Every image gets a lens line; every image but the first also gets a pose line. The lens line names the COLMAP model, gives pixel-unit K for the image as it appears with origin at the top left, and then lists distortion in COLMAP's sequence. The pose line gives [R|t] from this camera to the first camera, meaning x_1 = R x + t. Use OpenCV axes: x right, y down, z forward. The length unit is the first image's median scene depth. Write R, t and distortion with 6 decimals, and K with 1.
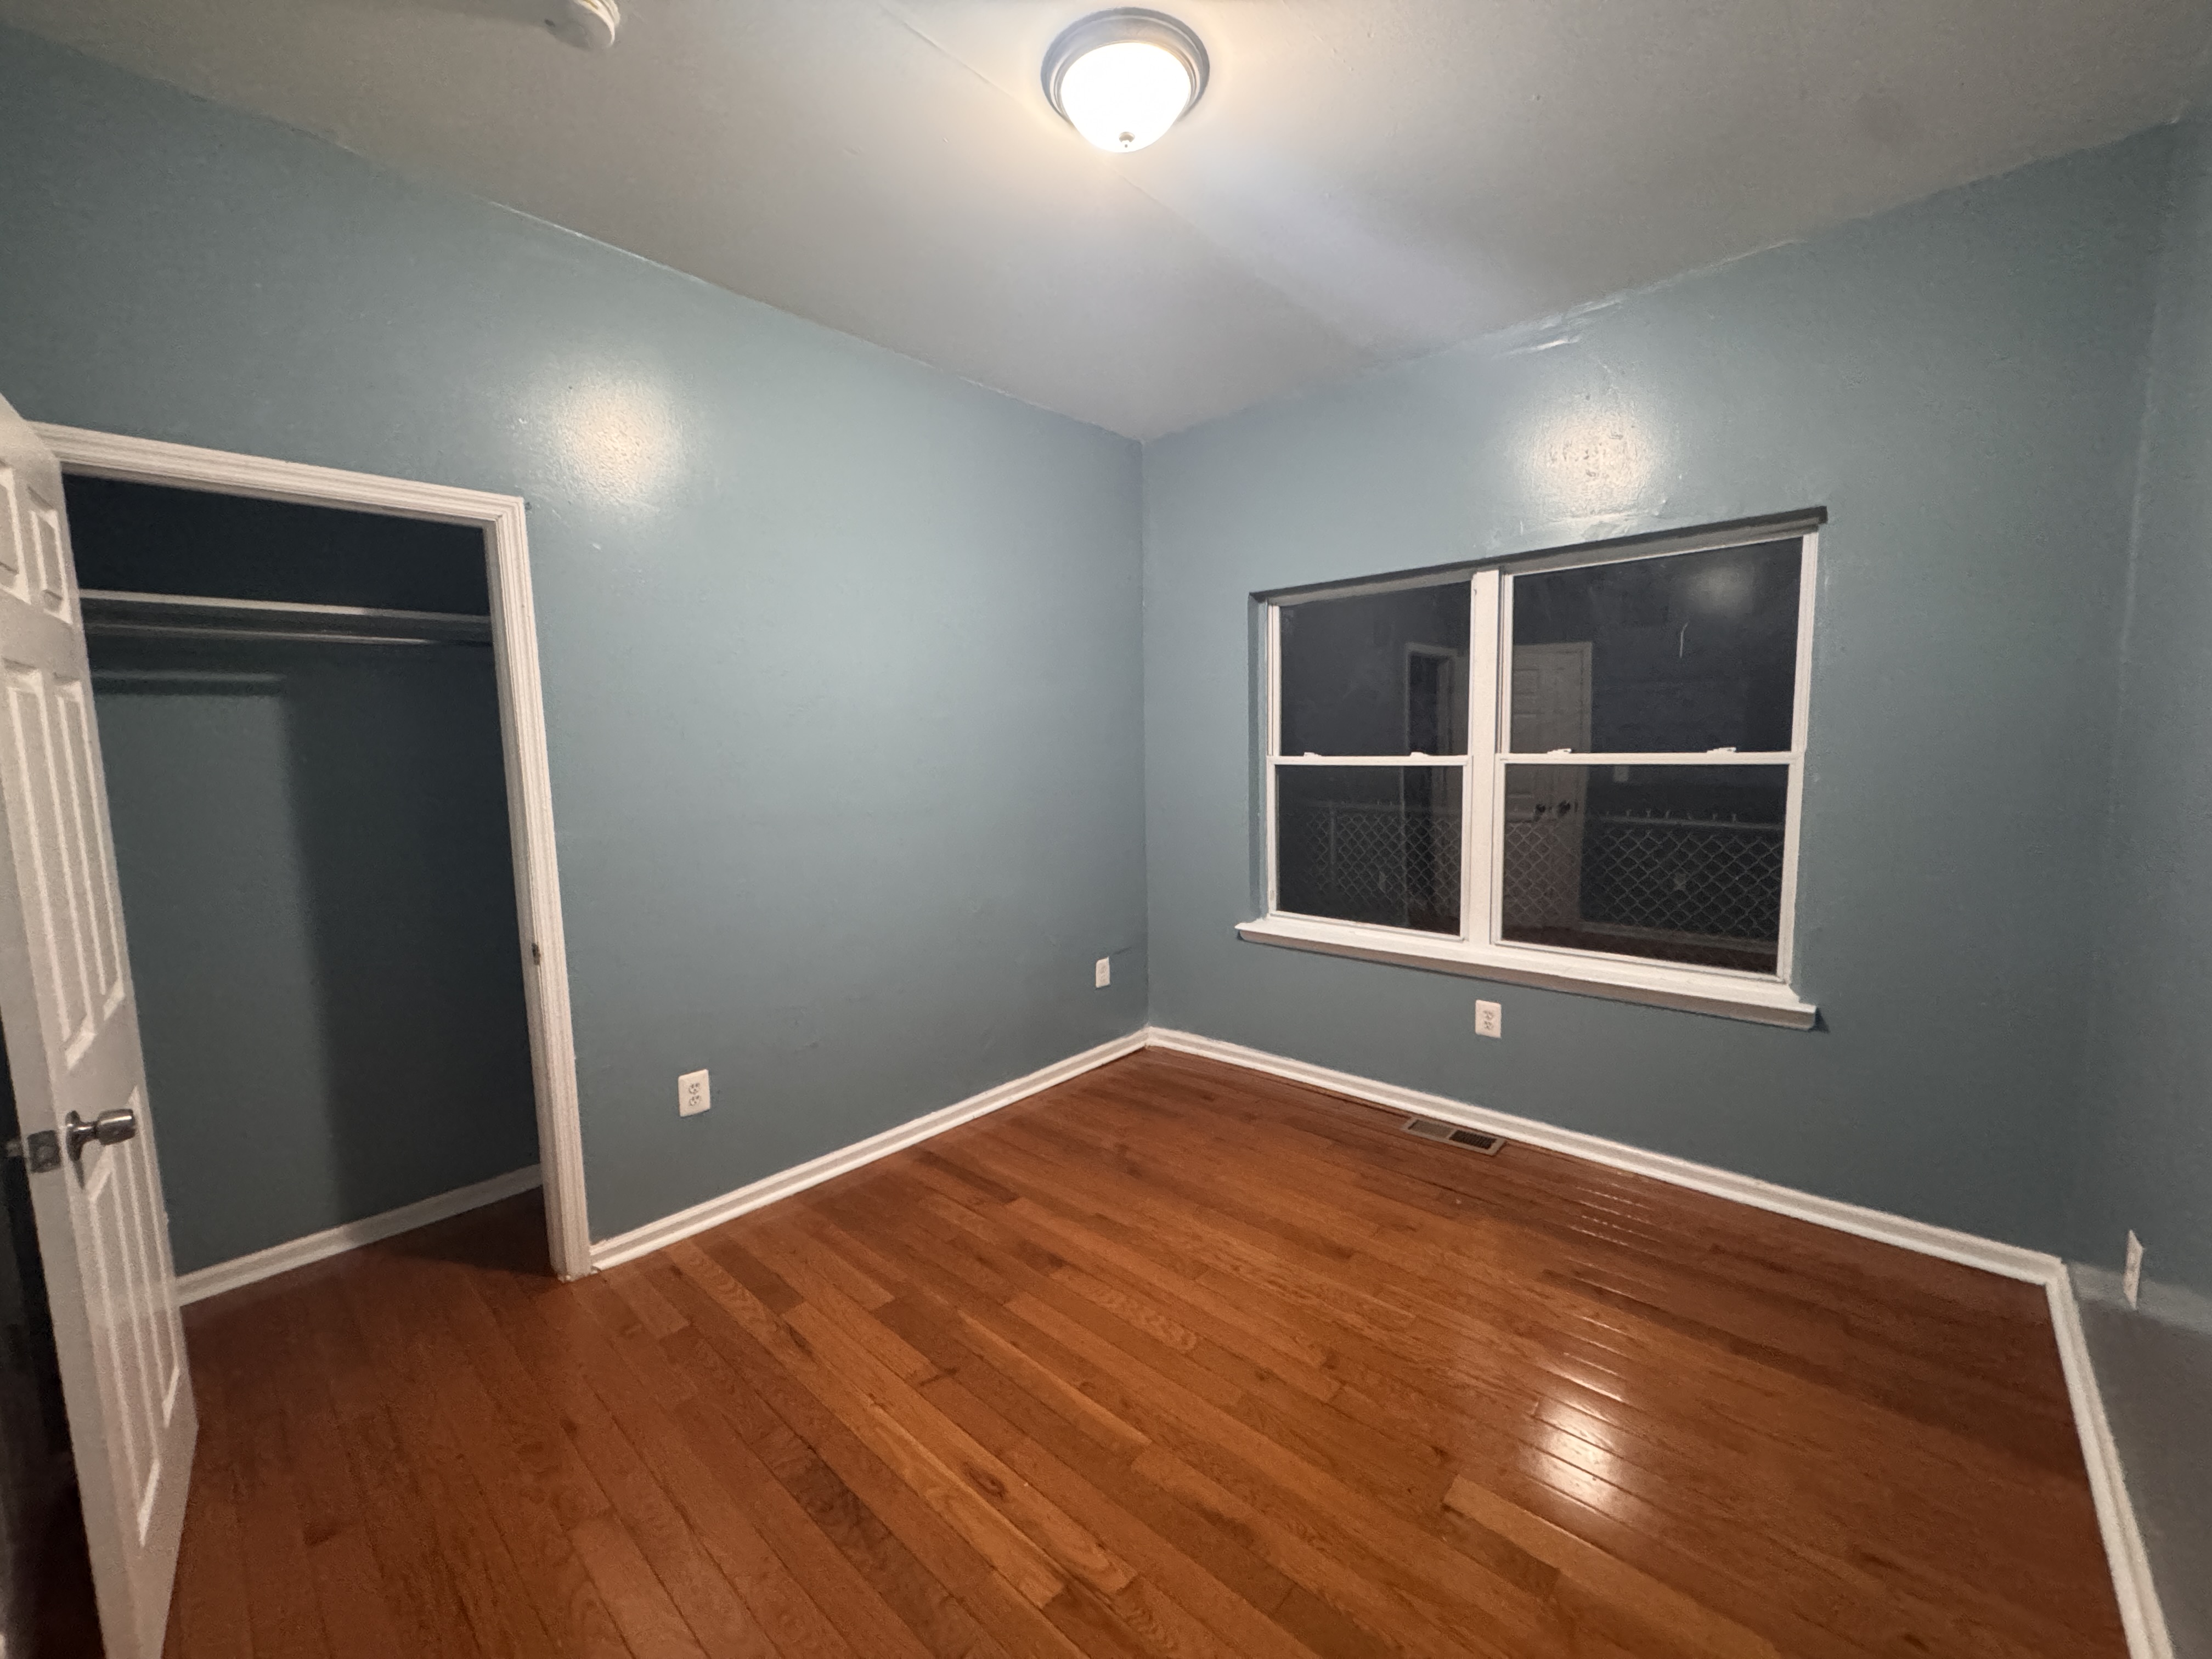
lens RADIAL K [[876.4, 0, 1106.0], [0, 876.4, 829.5], [0, 0, 1]] dist [-0.000375, -0.000043]
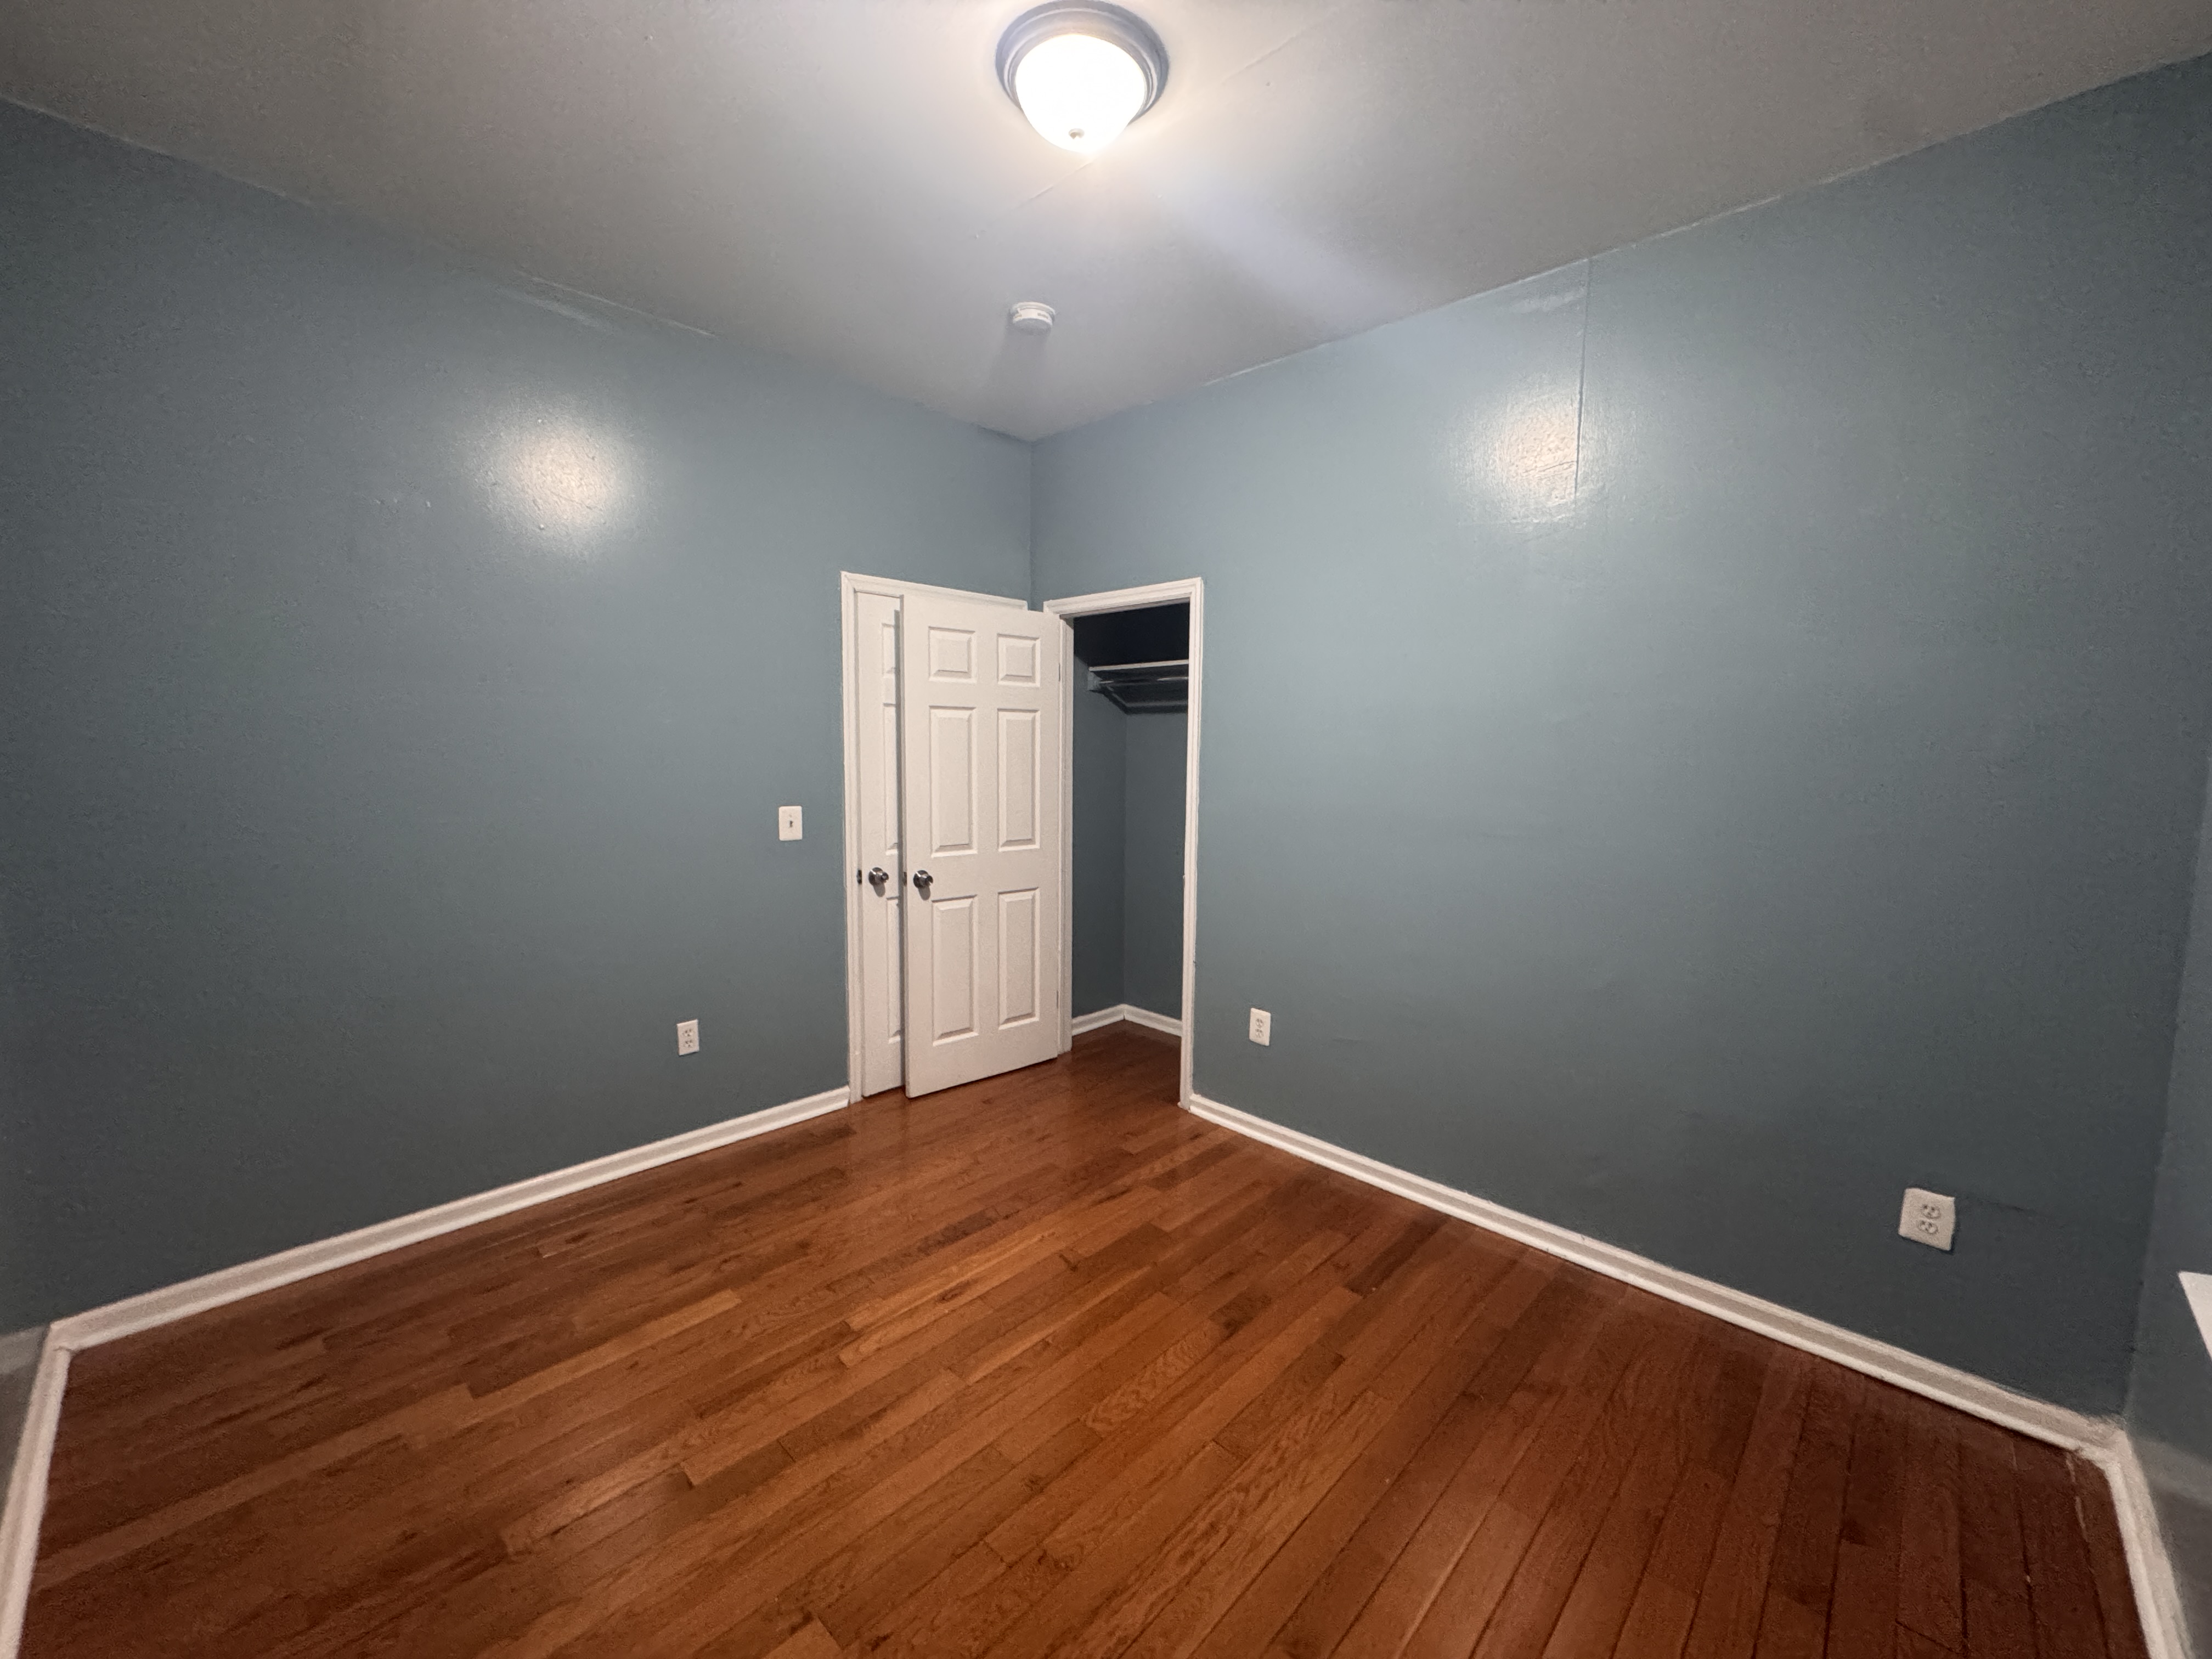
lens RADIAL K [[876.4, 0, 1106.0], [0, 876.4, 829.5], [0, 0, 1]] dist [-0.000375, -0.000043]
pose [[-0.024825, 0.113856, -0.993187, 1.289877], [-0.116862, 0.986351, 0.115993, -0.163306], [0.992838, 0.118945, -0.011180, 1.339894]]
